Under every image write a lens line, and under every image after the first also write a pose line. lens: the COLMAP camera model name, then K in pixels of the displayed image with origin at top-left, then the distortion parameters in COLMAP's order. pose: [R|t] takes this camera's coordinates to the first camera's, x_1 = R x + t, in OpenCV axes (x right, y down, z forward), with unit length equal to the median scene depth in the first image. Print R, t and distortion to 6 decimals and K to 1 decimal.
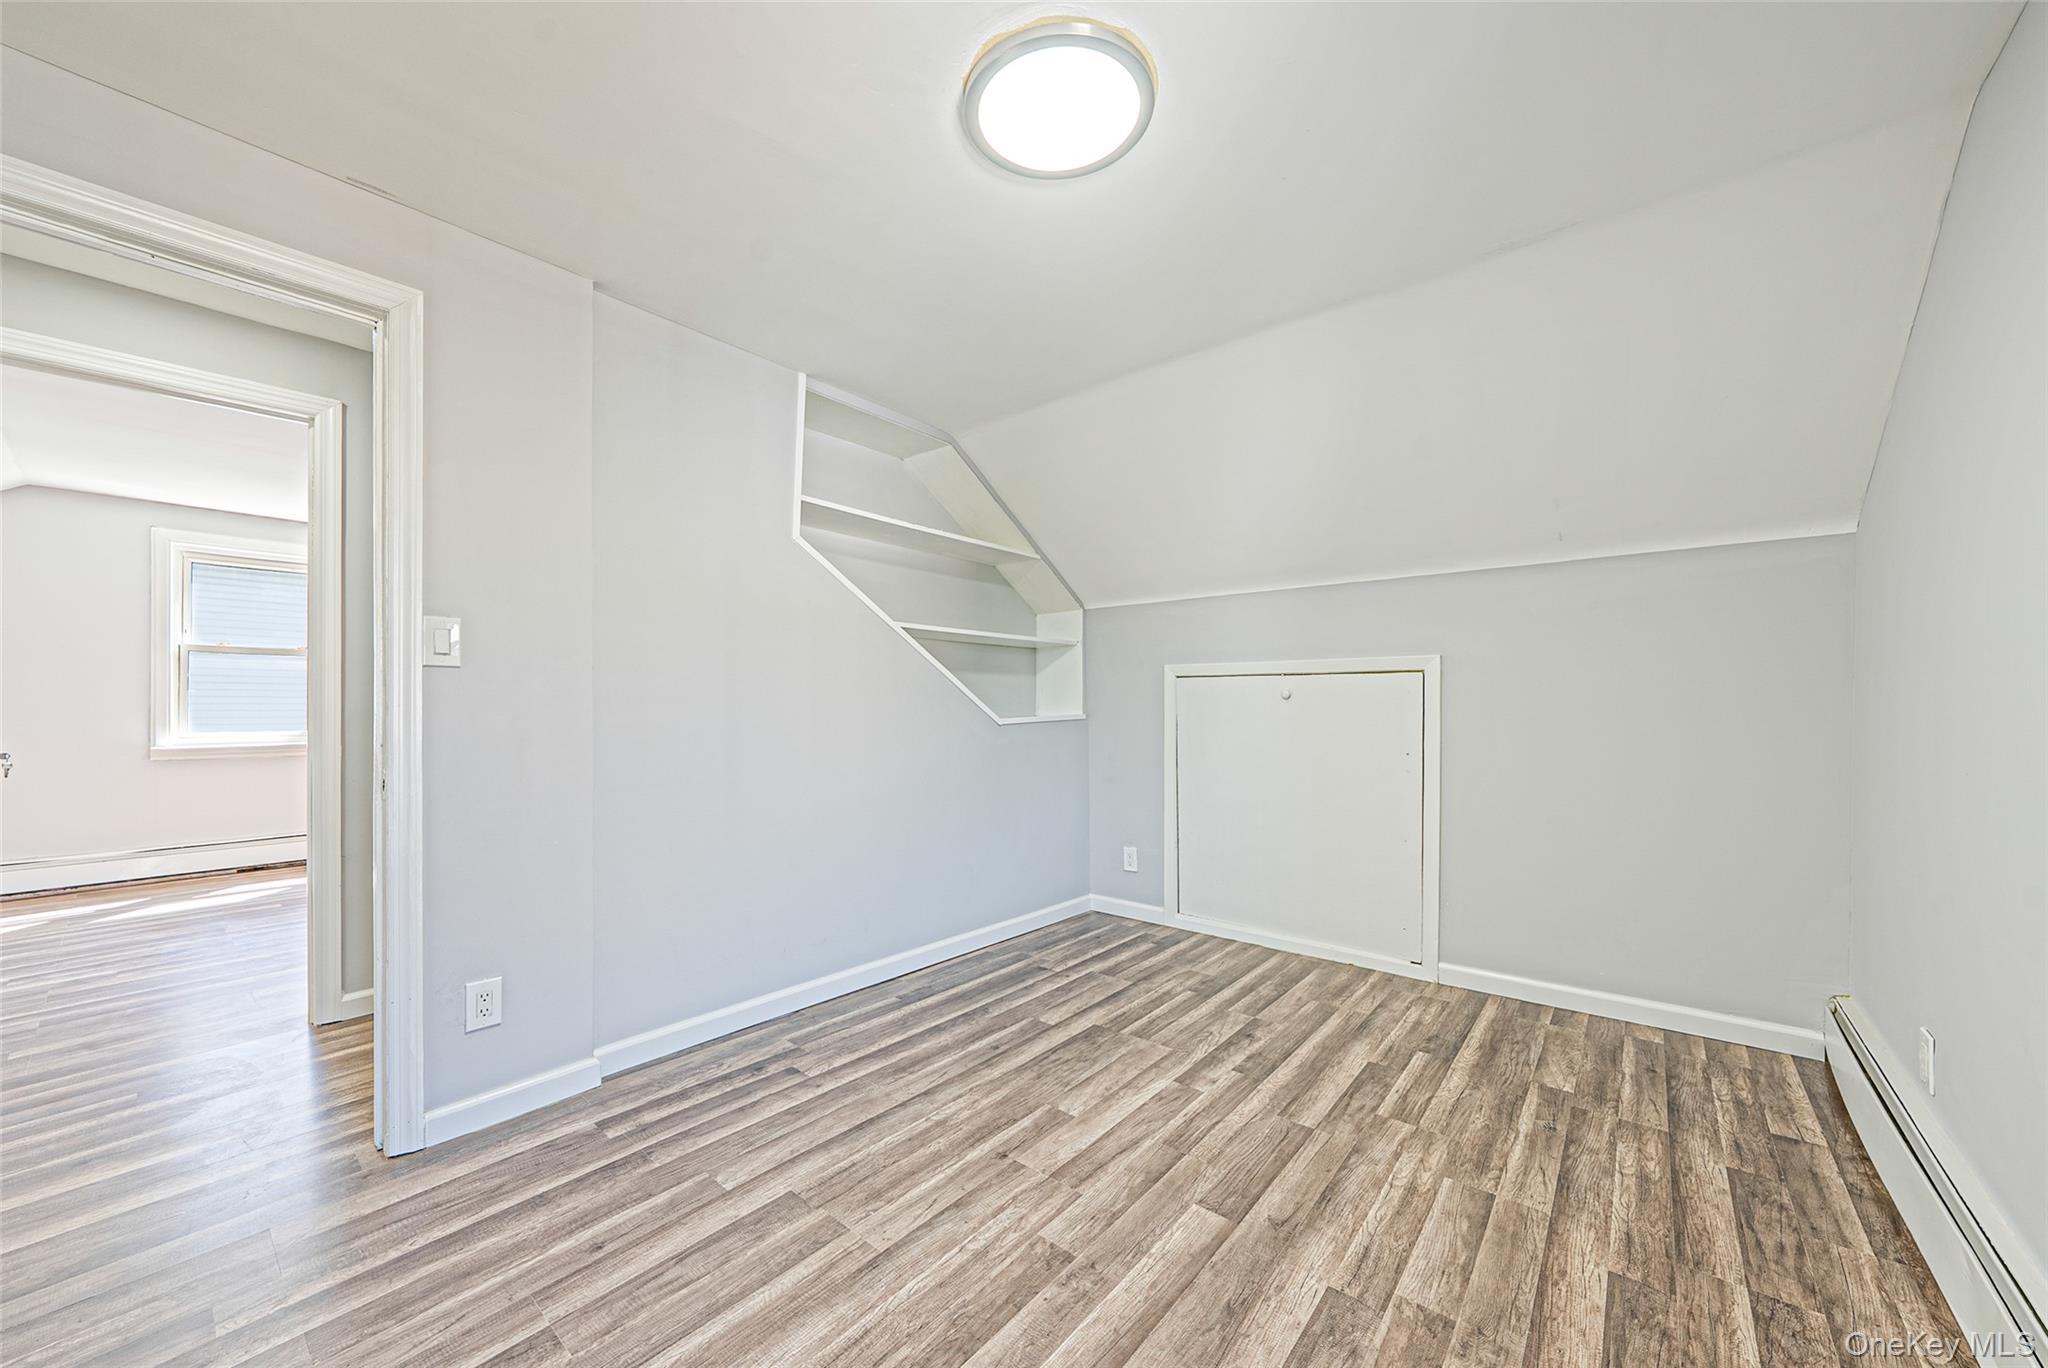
lens RADIAL K [[746.7, 0, 1020.4], [0, 746.7, 702.4], [0, 0, 1]] dist [-0.000187, -0.000054]
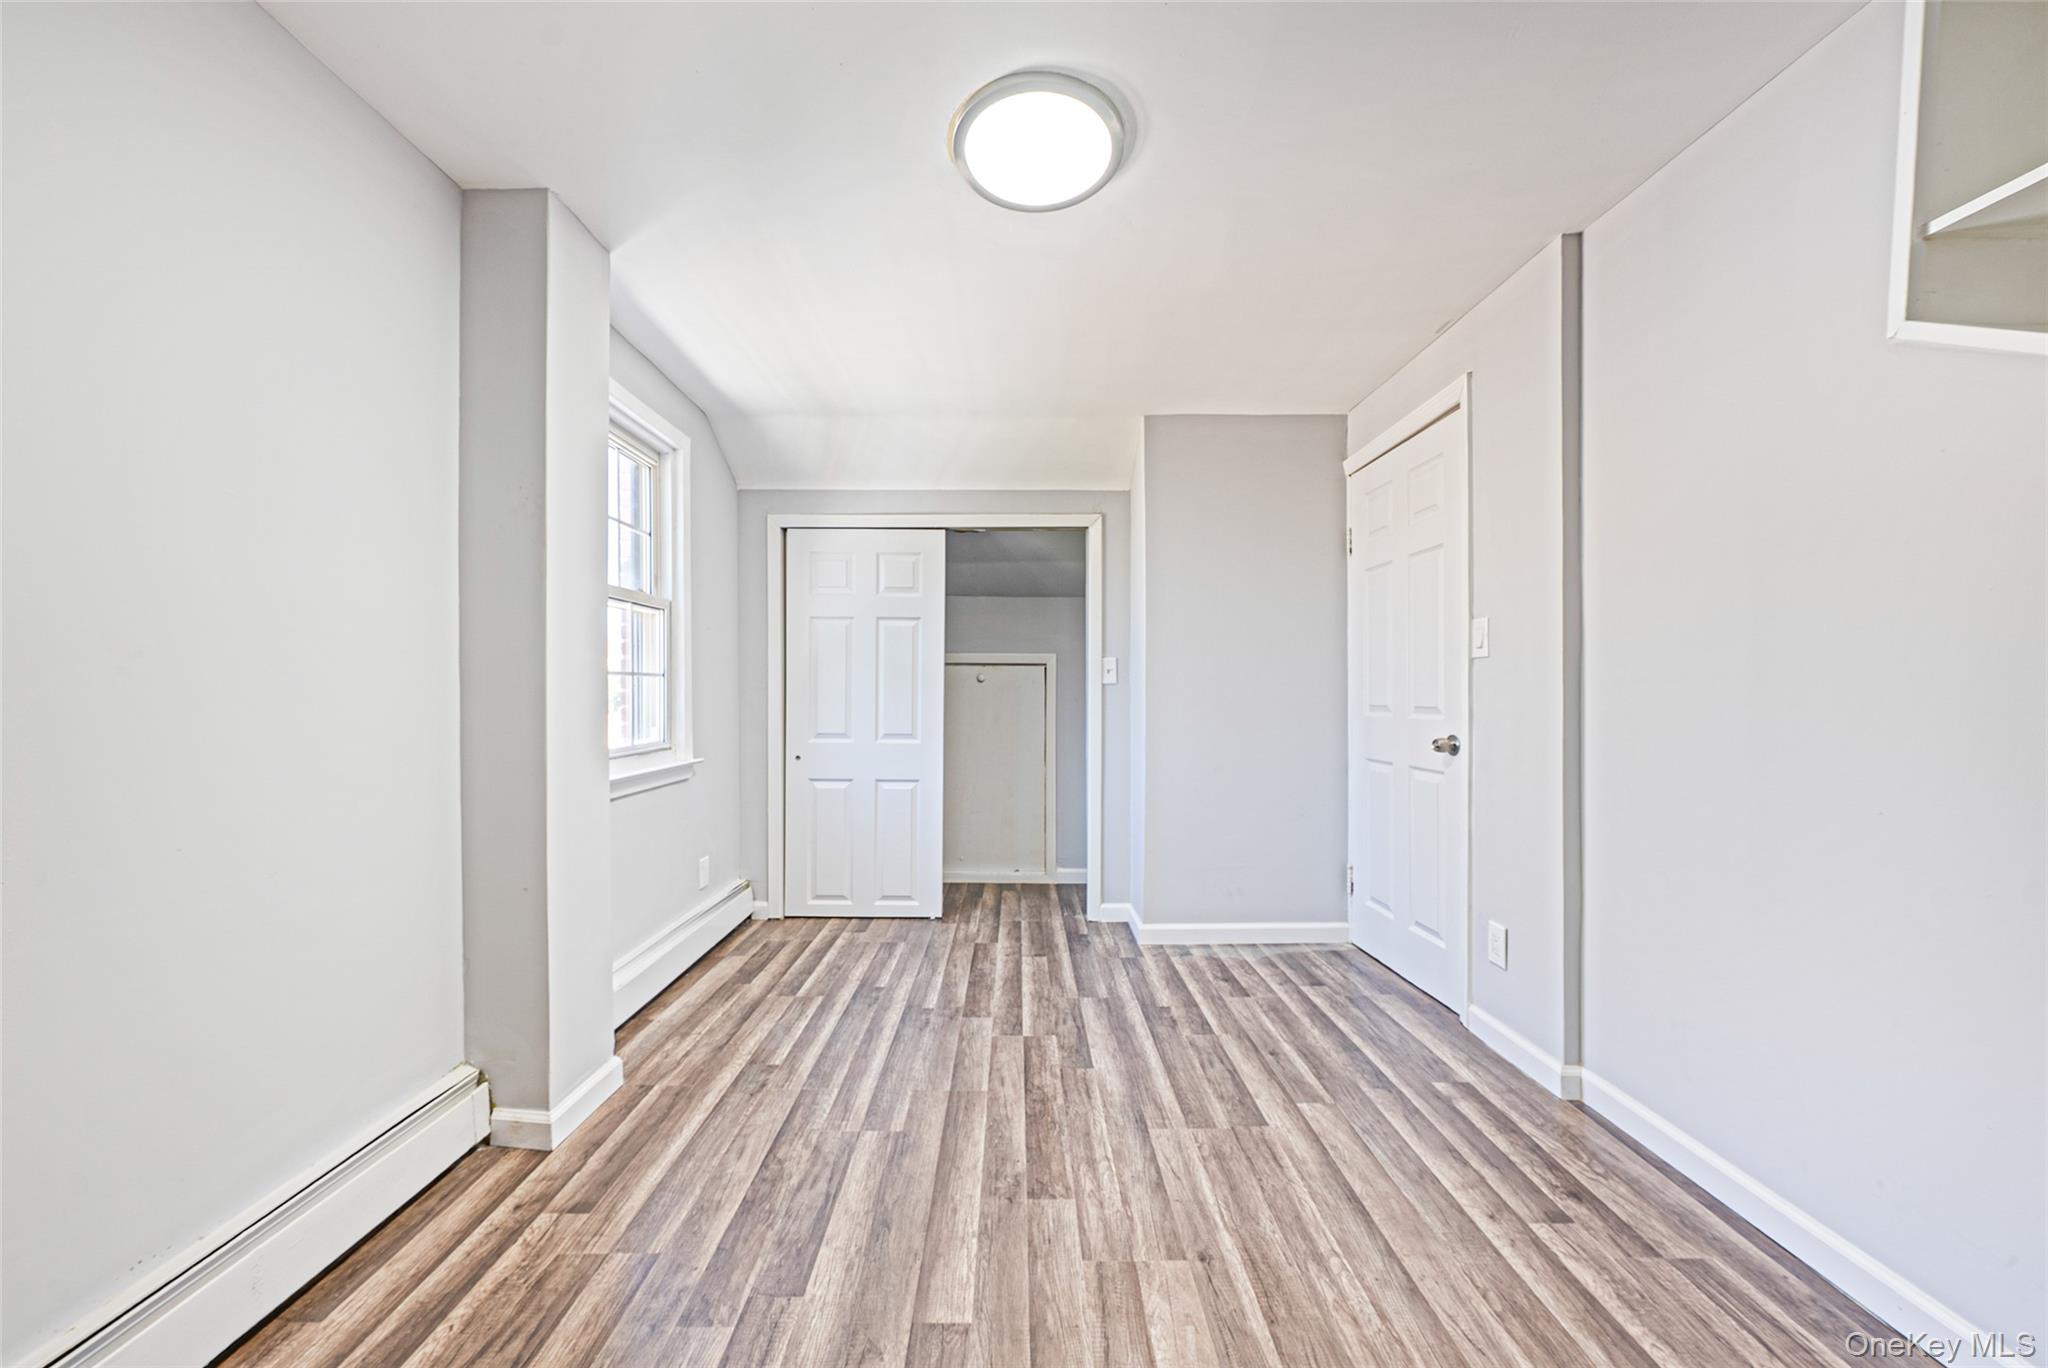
lens RADIAL K [[746.7, 0, 1020.4], [0, 746.7, 702.4], [0, 0, 1]] dist [-0.000187, -0.000054]
pose [[-0.764388, 0.005575, -0.644733, 0.698315], [0.001154, 0.999973, 0.007278, 0.018401], [0.644756, 0.004819, -0.764373, 1.639358]]
